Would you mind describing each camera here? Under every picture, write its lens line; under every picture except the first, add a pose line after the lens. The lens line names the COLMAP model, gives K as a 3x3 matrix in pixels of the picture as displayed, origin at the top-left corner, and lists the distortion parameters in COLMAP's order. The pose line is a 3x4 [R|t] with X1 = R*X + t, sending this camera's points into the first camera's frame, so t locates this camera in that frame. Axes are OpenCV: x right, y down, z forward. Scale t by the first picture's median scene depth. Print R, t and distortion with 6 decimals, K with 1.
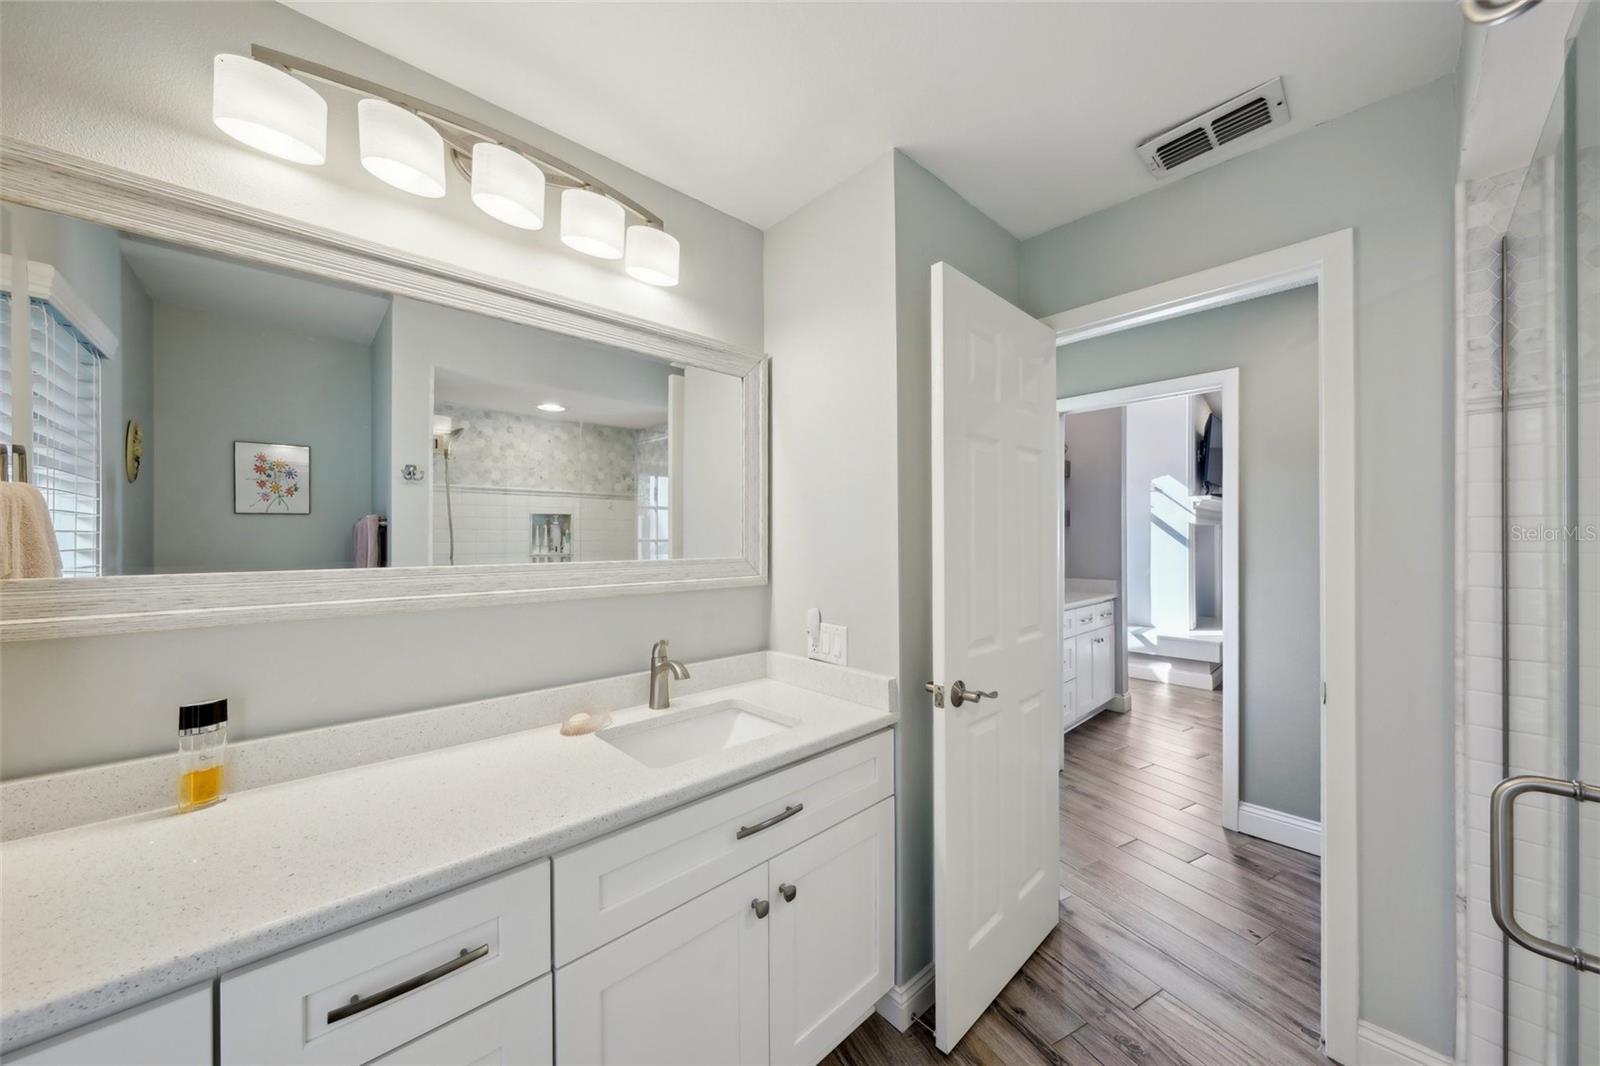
lens RADIAL K [[544.7, 0, 797.8], [0, 544.7, 544.0], [0, 0, 1]] dist [-0.000363, -0.000023]
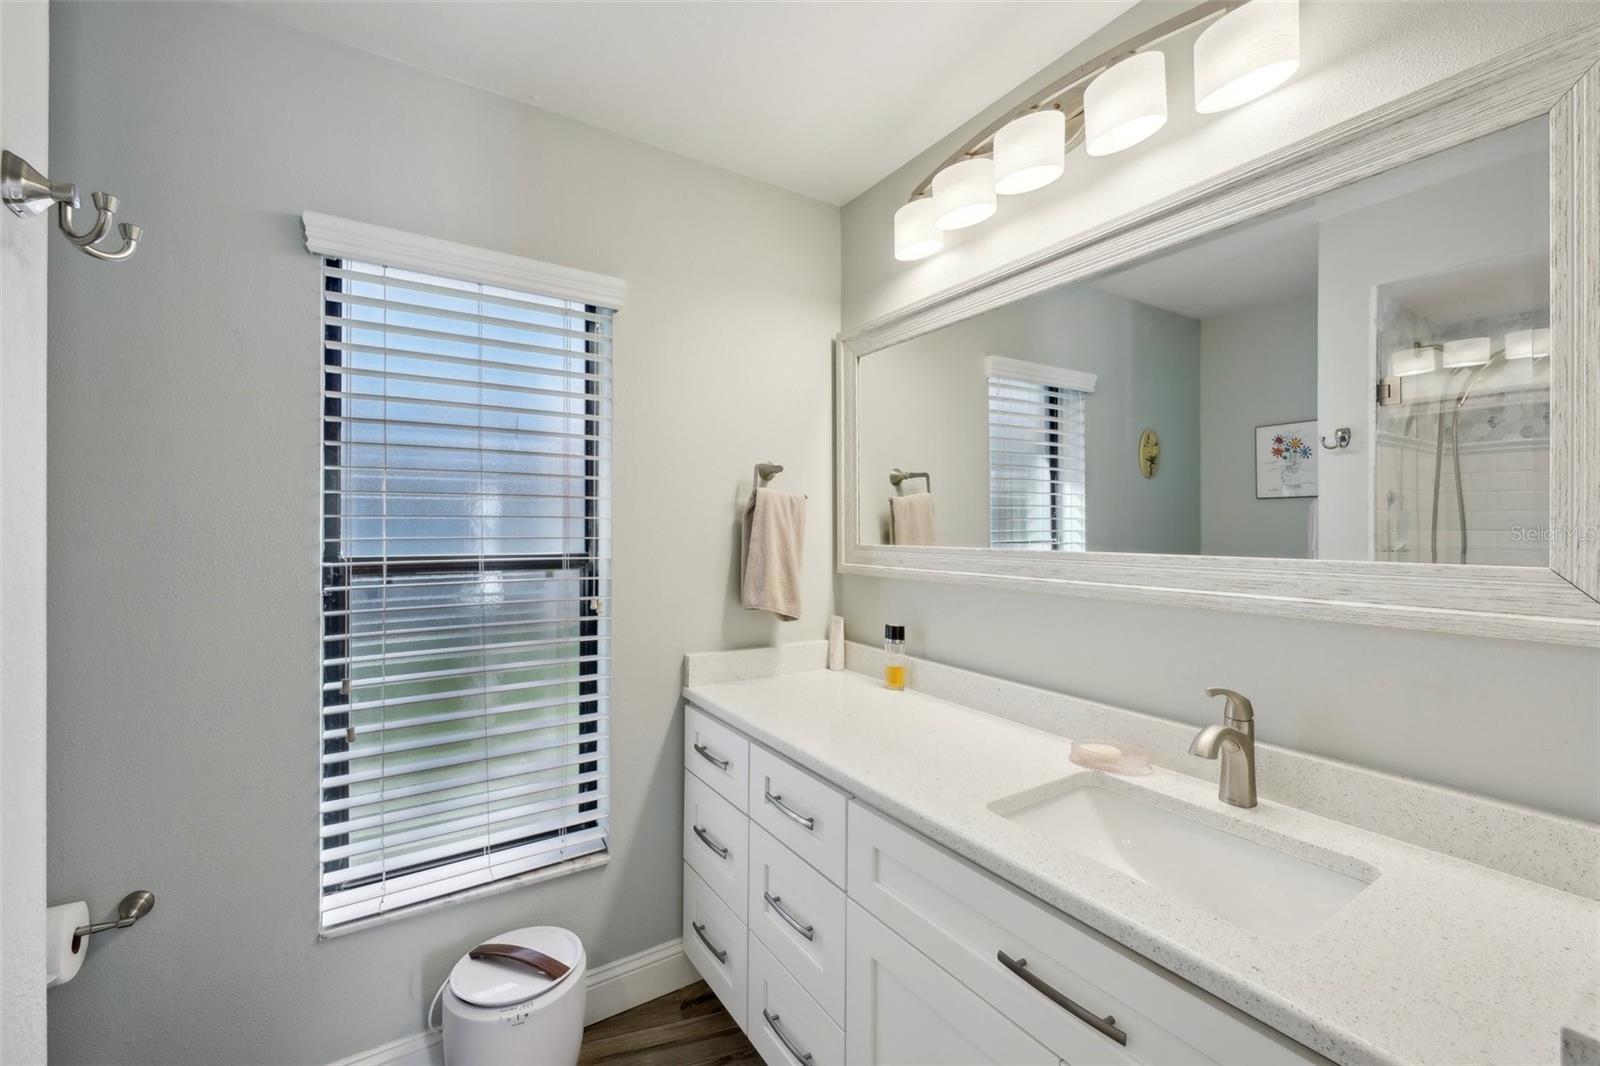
lens RADIAL K [[656.3, 0, 800.0], [0, 656.3, 533.0], [0, 0, 1]] dist [0.000573, 0.000075]
pose [[-0.166632, 0.011694, -0.985950, 0.601628], [-0.008290, 0.999878, 0.013260, -0.004199], [0.985984, 0.010383, -0.166514, 0.716636]]
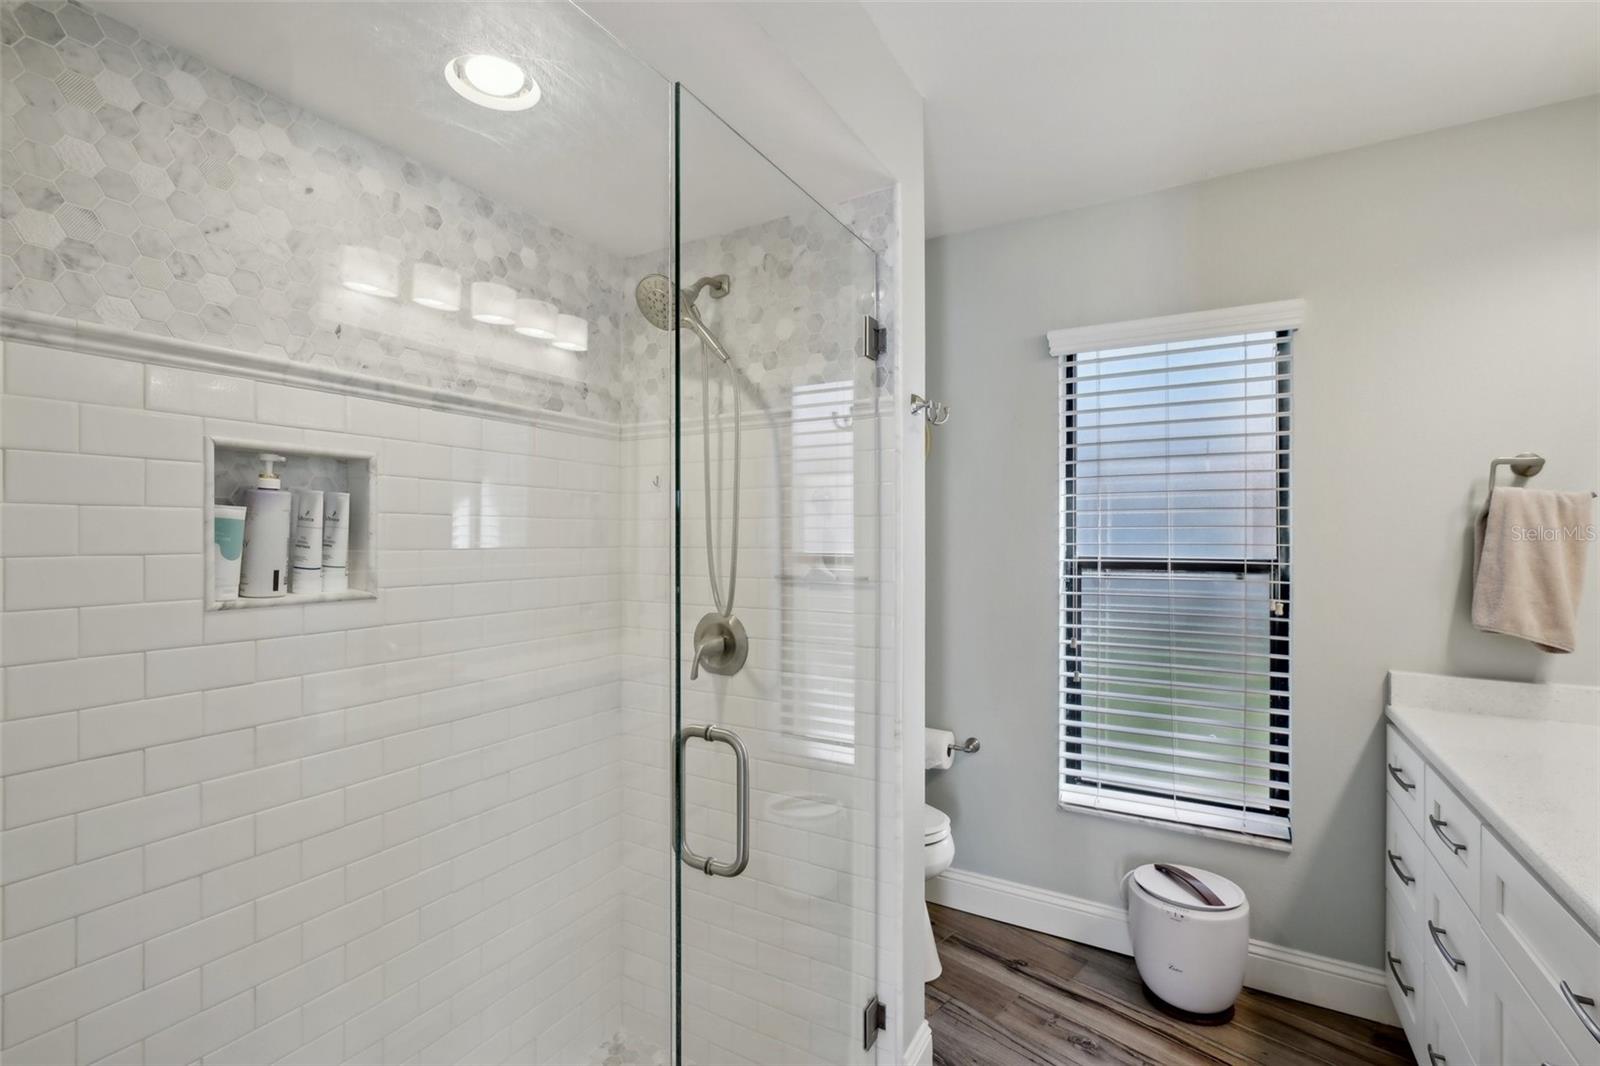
lens RADIAL K [[711.5, 0, 800.0], [0, 711.5, 533.0], [0, 0, 1]] dist [0.000268, 0.000076]
pose [[-0.952682, 0.002467, -0.303958, 0.823366], [0.000998, 0.999987, 0.004988, -0.008317], [0.303966, 0.004448, -0.952672, 1.240119]]
